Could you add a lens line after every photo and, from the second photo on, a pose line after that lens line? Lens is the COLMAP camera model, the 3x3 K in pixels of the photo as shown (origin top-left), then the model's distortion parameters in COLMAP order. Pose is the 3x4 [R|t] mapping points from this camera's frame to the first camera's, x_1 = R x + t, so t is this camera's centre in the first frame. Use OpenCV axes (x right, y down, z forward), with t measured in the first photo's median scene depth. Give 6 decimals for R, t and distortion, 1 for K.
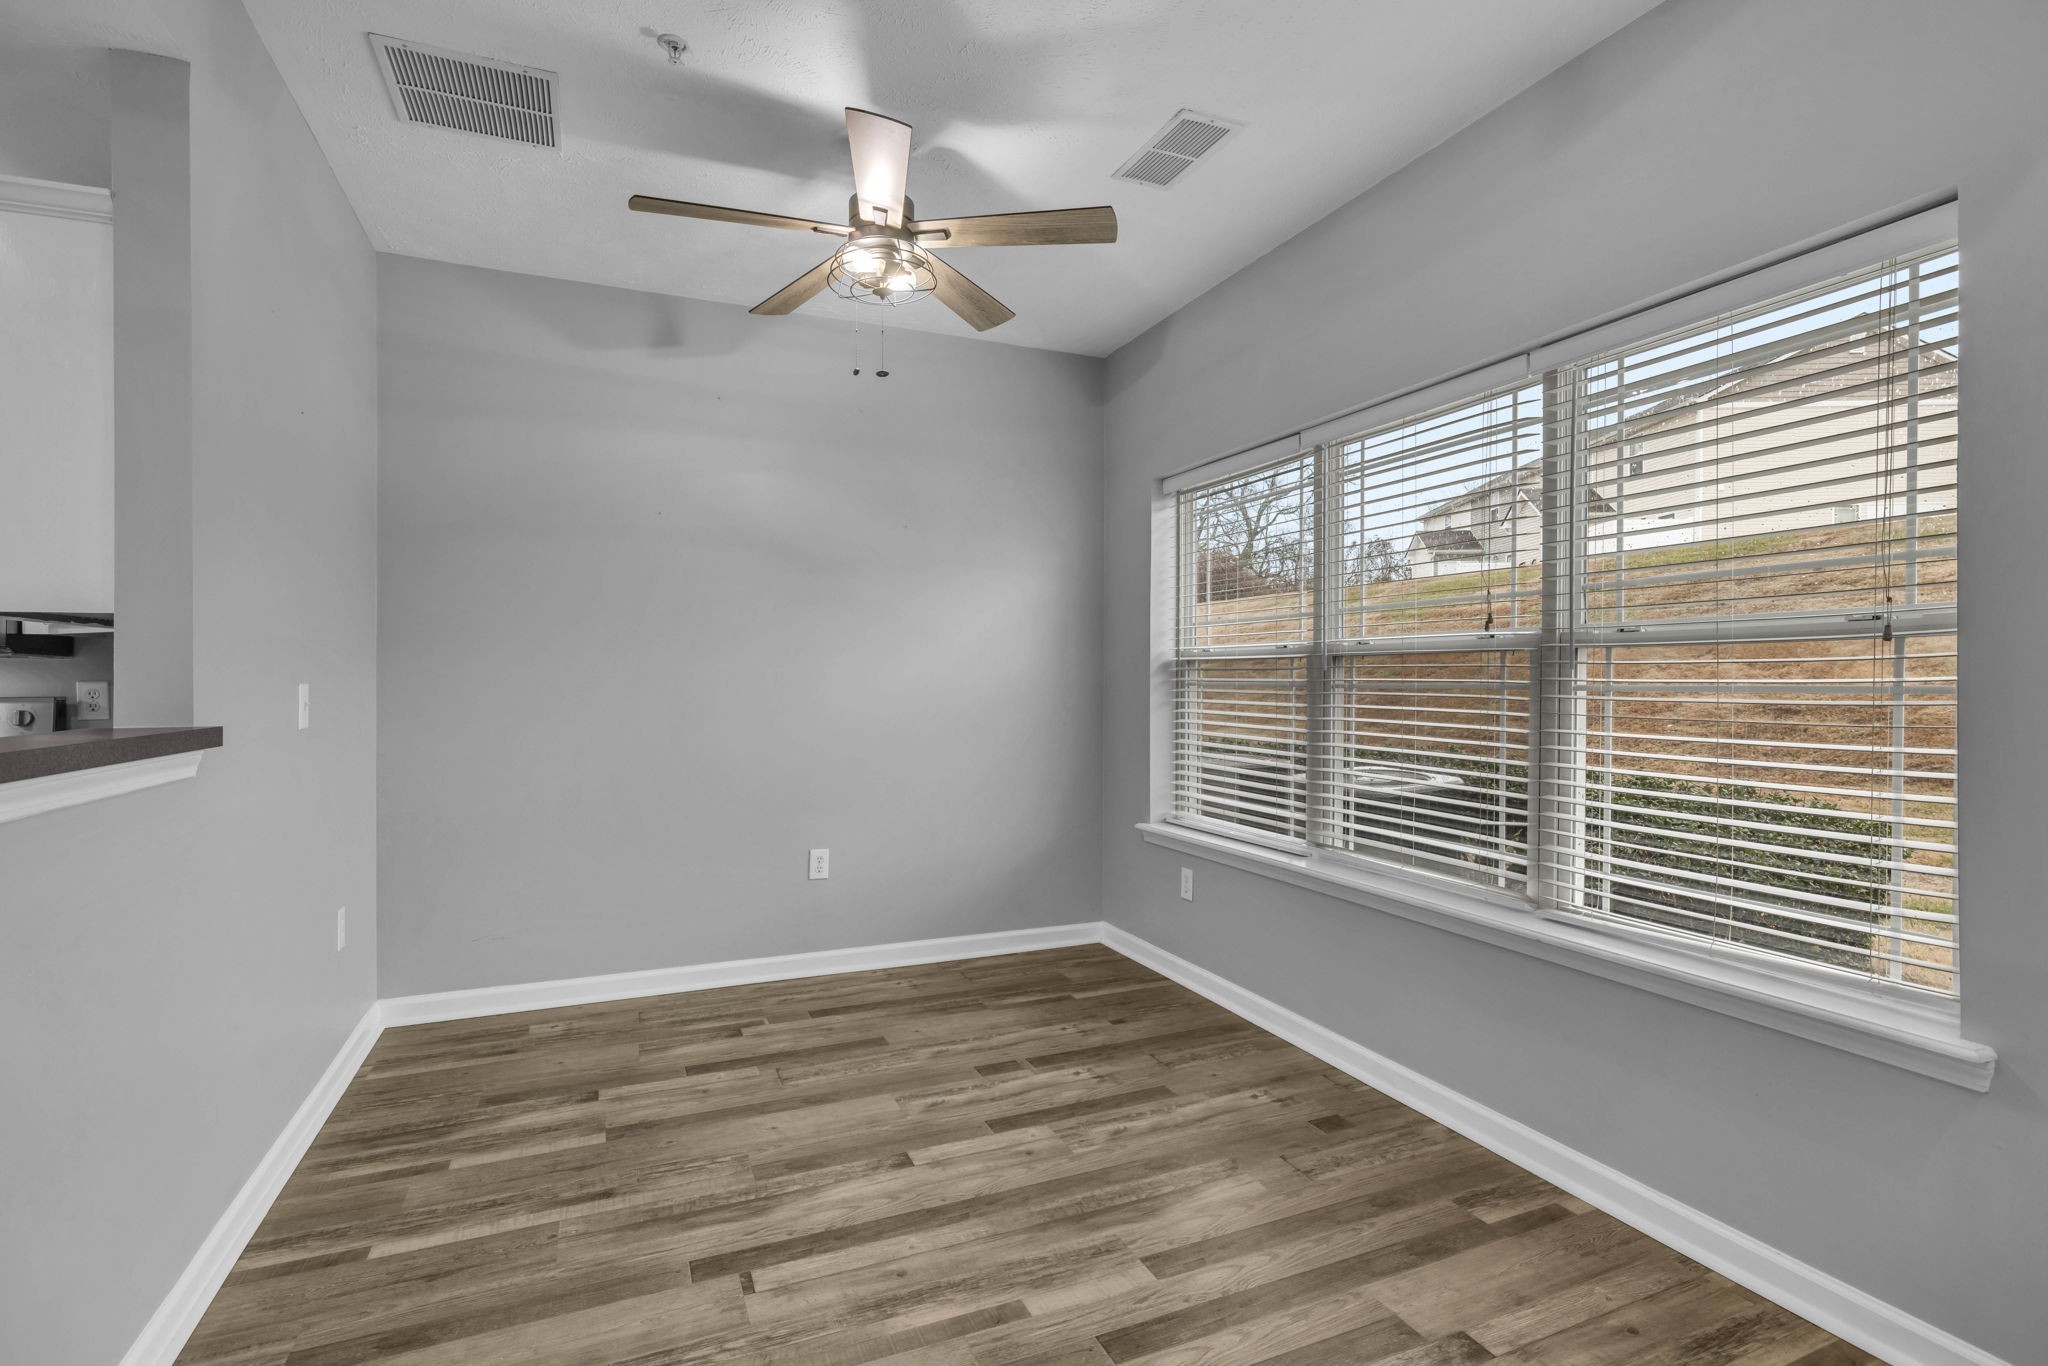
lens RADIAL K [[973.7, 0, 1030.4], [0, 973.7, 674.2], [0, 0, 1]] dist [-0.008657, 0.002021]
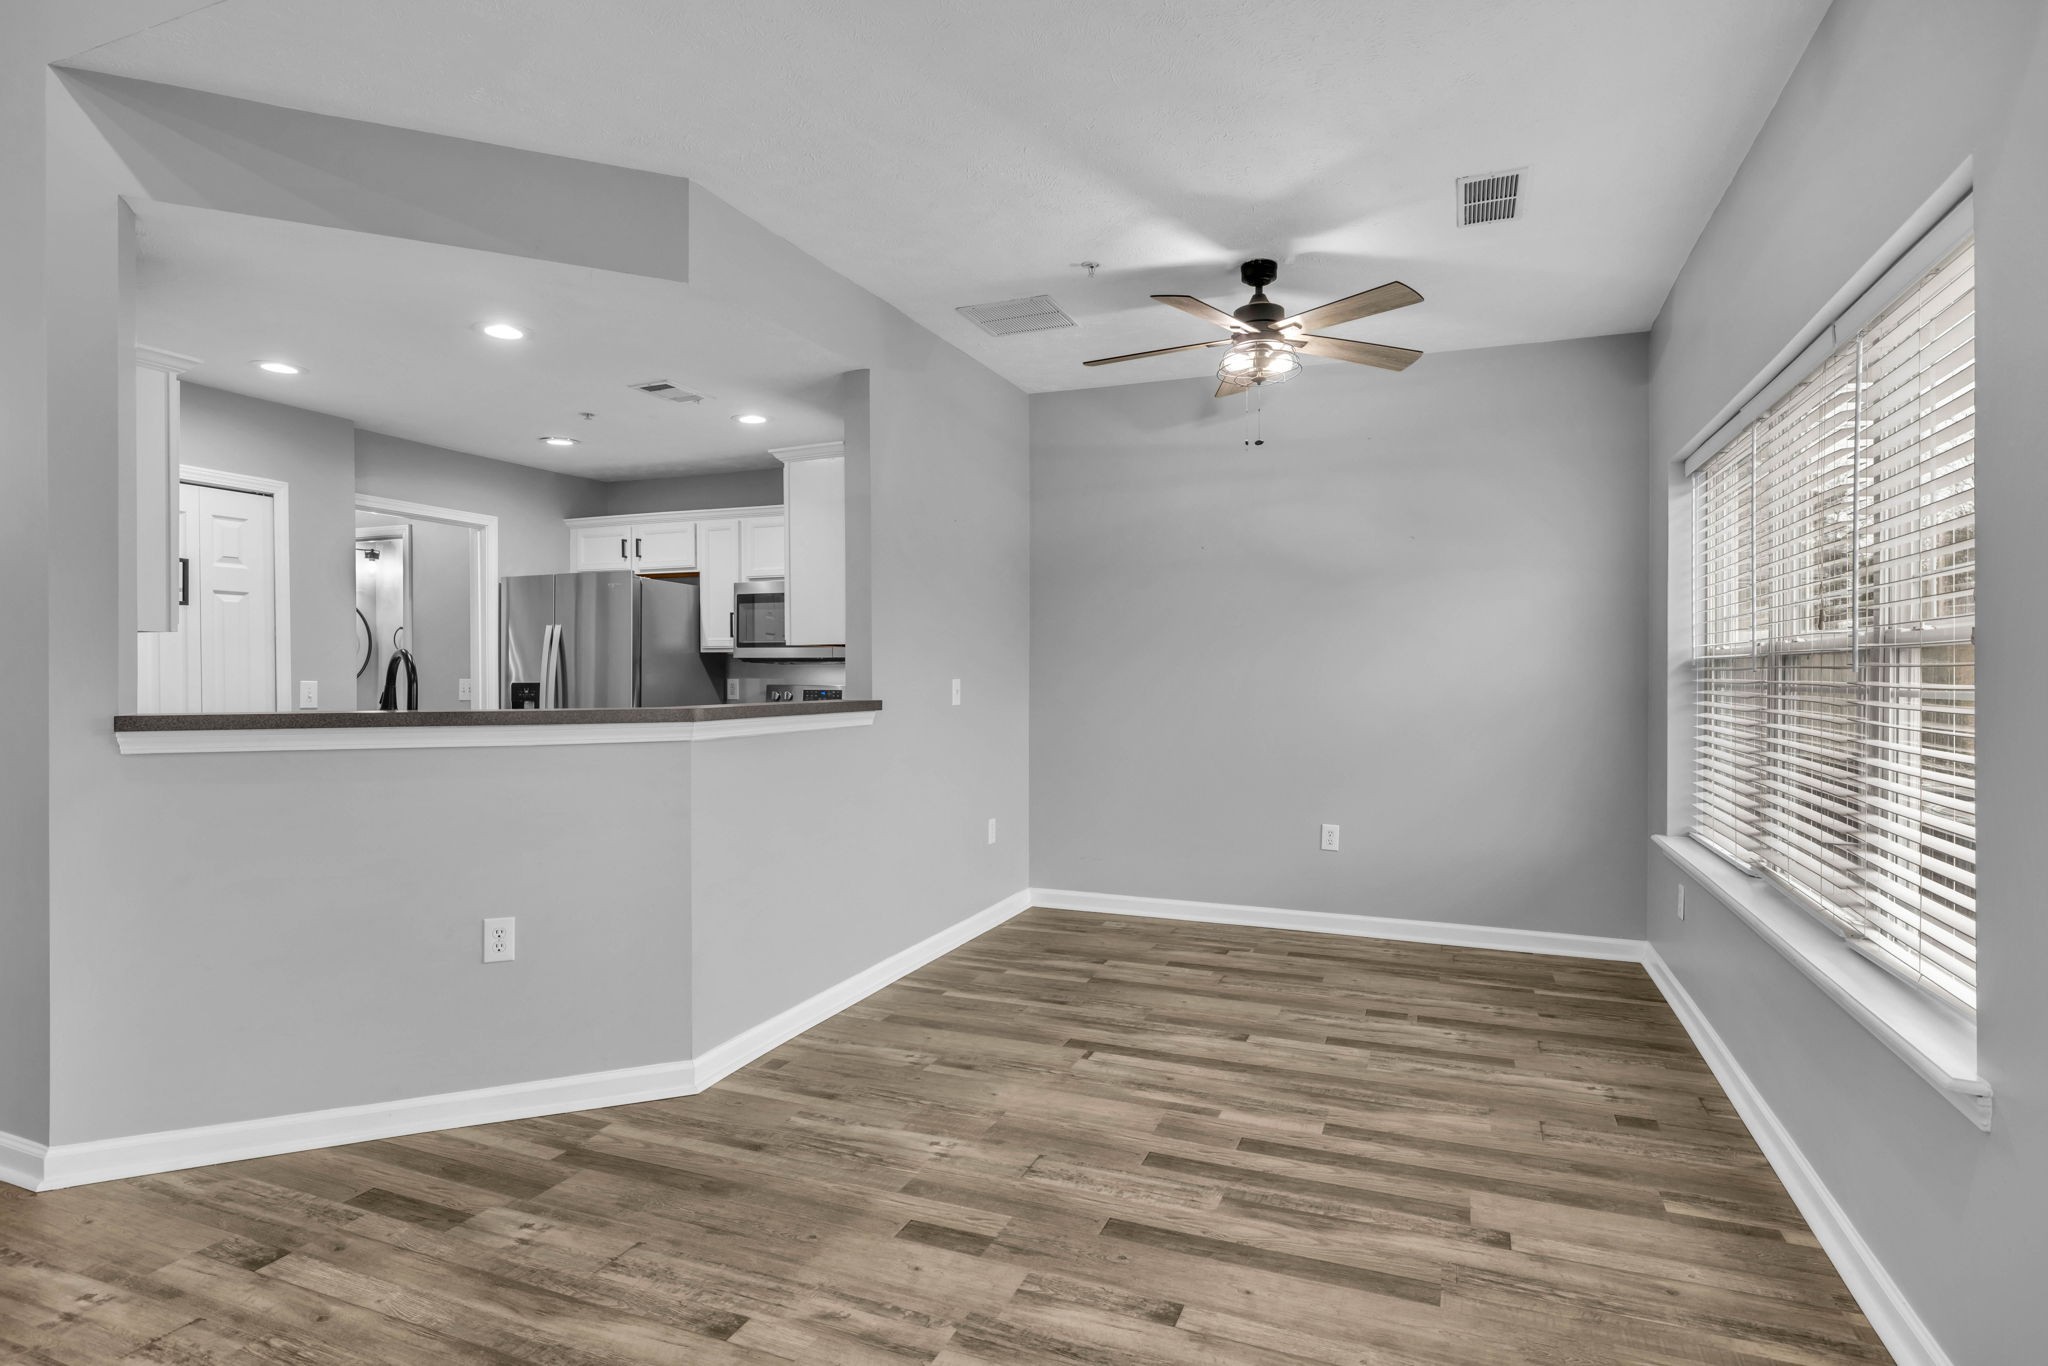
lens RADIAL K [[1066.5, 0, 1024.4], [0, 1066.5, 680.1], [0, 0, 1]] dist [0.005068, -0.003206]
pose [[0.704817, 0.009219, -0.709329, 0.682291], [-0.001864, 0.999936, 0.011144, -0.008163], [0.709387, -0.006532, 0.704789, -0.242512]]
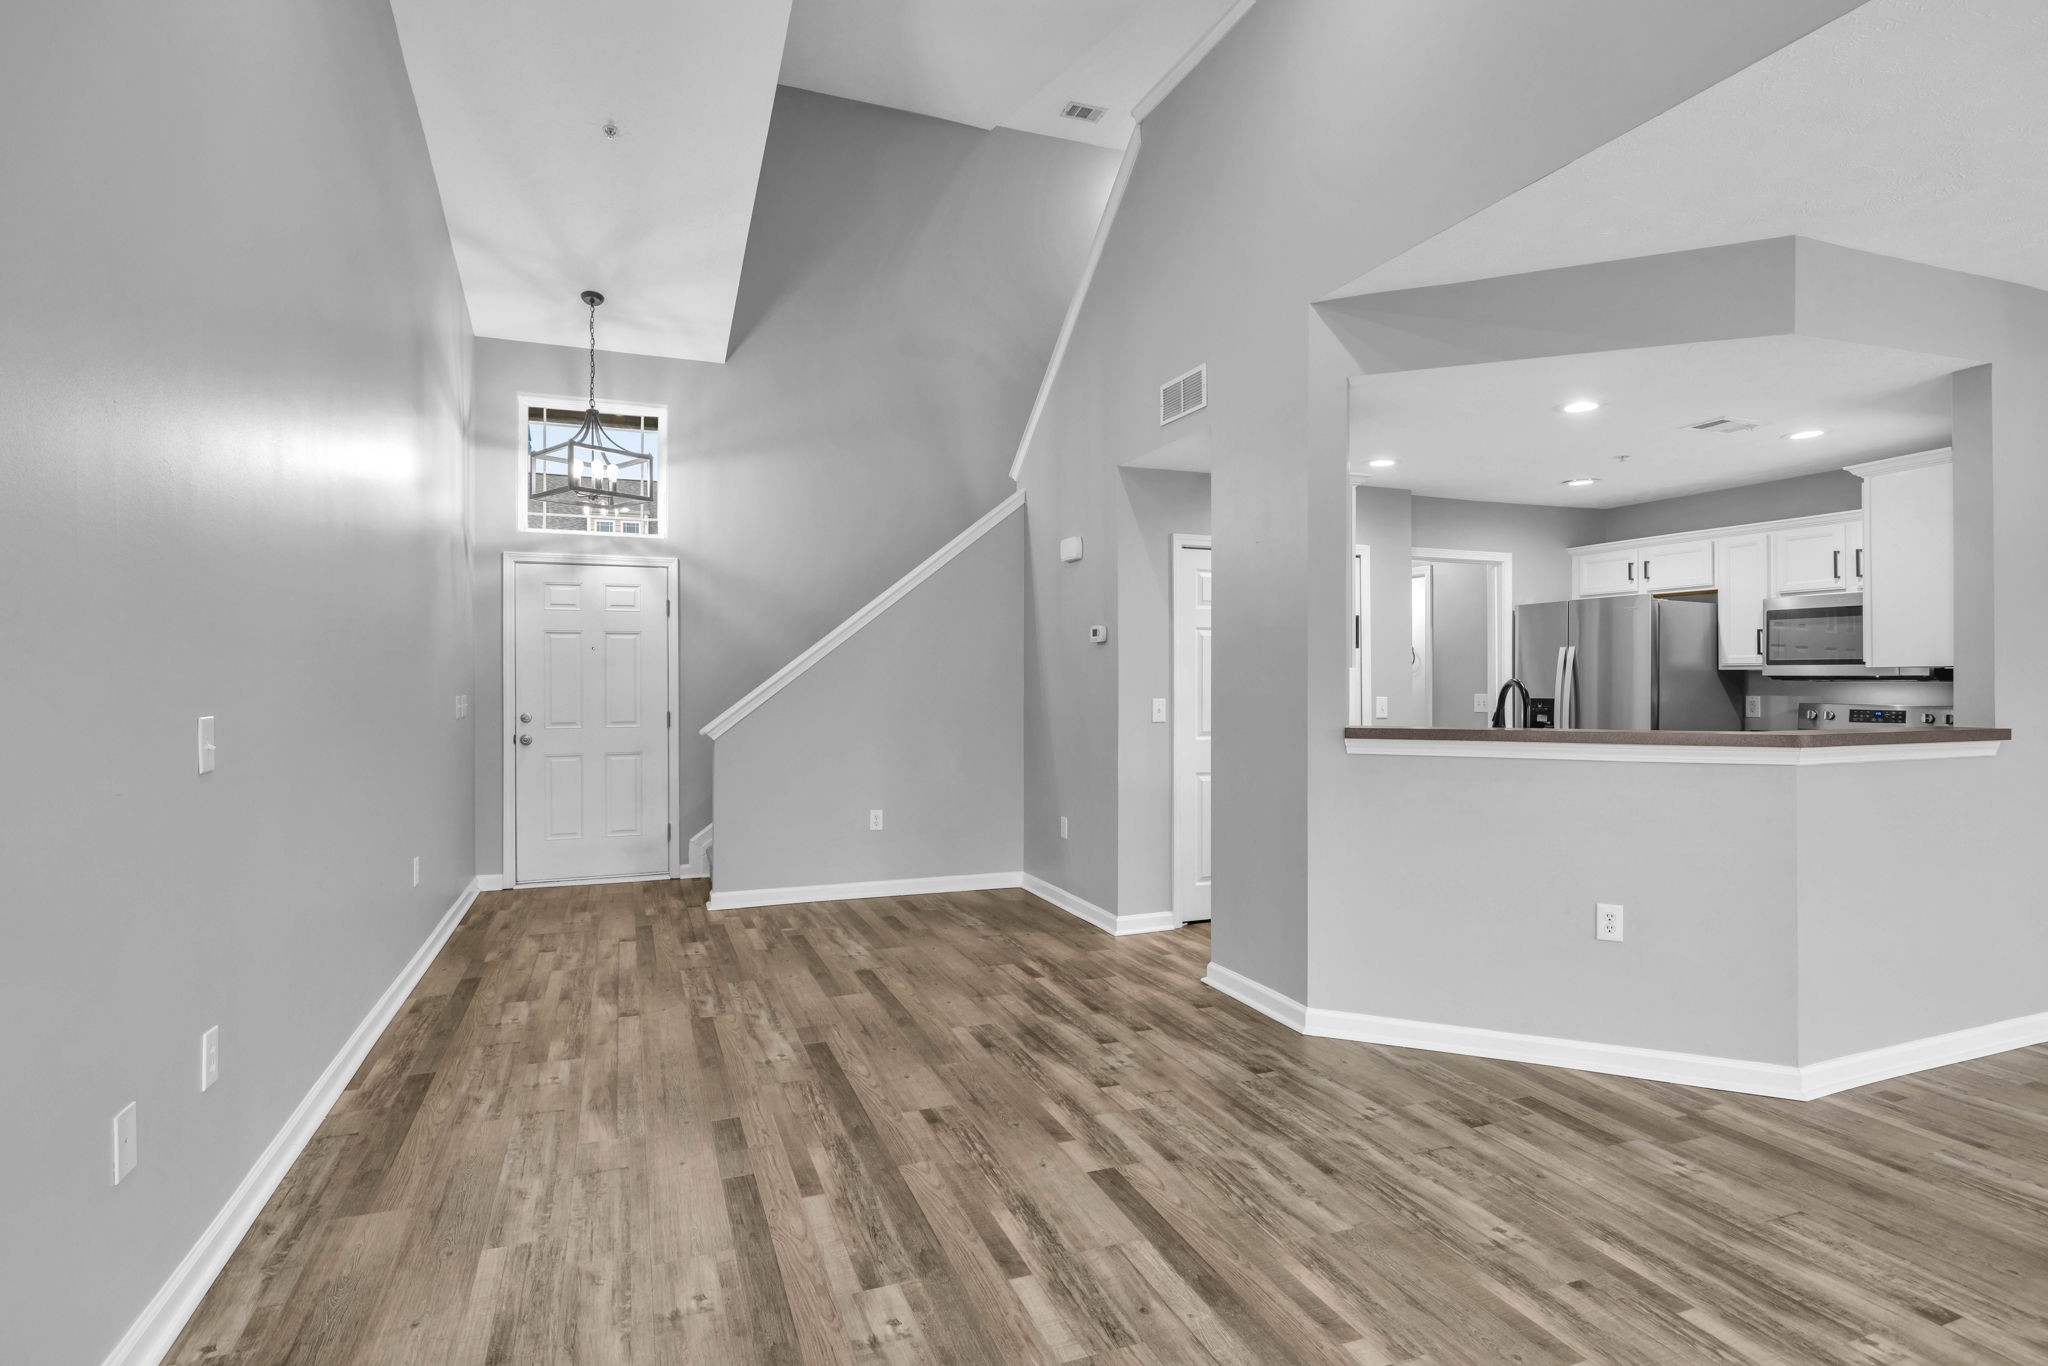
lens RADIAL K [[1020.8, 0, 1017.8], [0, 1020.8, 679.5], [0, 0, 1]] dist [-0.007549, 0.002750]
pose [[-0.035757, 0.006675, -0.999338, 0.815341], [0.004597, 0.999968, 0.006515, -0.042248], [0.999350, -0.004361, -0.035786, -0.562011]]
